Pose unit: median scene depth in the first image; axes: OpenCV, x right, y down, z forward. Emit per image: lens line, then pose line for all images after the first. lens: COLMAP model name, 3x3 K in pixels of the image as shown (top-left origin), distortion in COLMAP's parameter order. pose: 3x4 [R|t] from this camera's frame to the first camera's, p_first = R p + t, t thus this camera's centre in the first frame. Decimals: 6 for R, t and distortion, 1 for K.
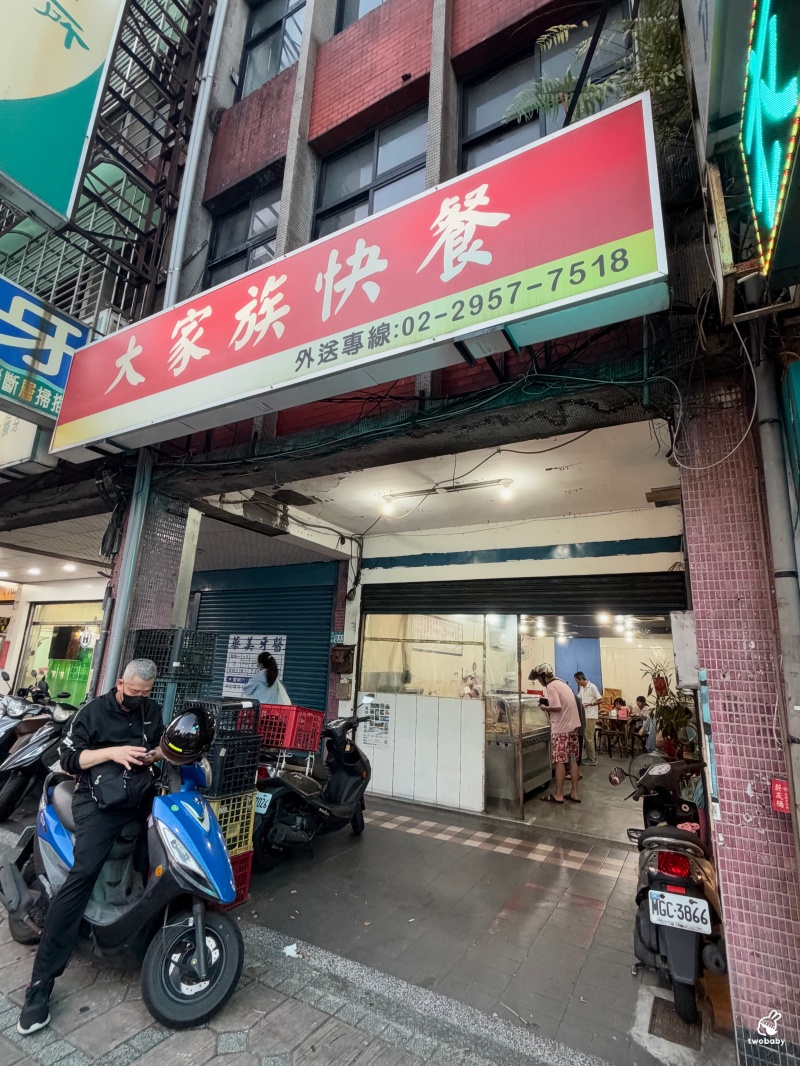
lens RADIAL K [[527.4, 0, 395.9], [0, 527.4, 539.6], [0, 0, 1]] dist [0.000158, 0.000104]
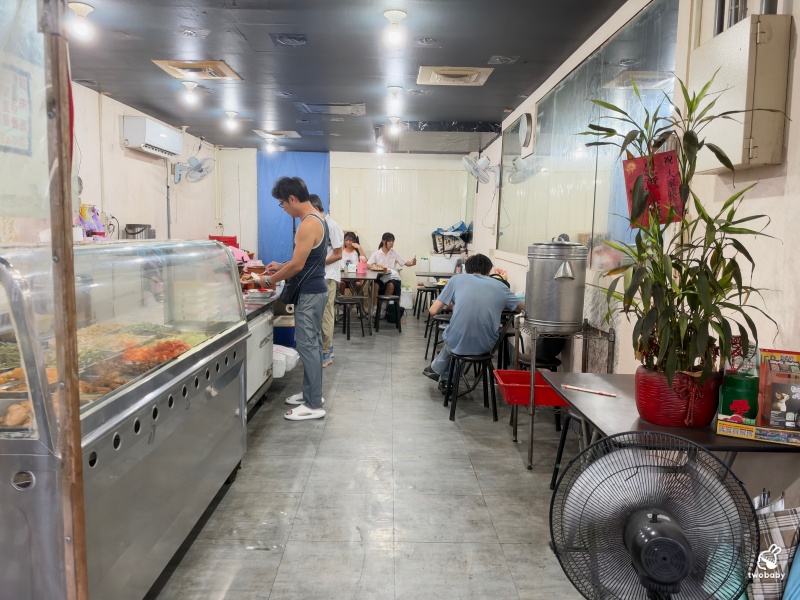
lens RADIAL K [[564.1, 0, 387.4], [0, 564.1, 296.6], [0, 0, 1]] dist [0.122006, -0.190117]
pose [[0.870878, -0.081378, 0.484716, 0.200287], [-0.101791, 0.934954, 0.339853, 0.207614], [-0.480844, -0.345310, 0.805947, 0.687936]]
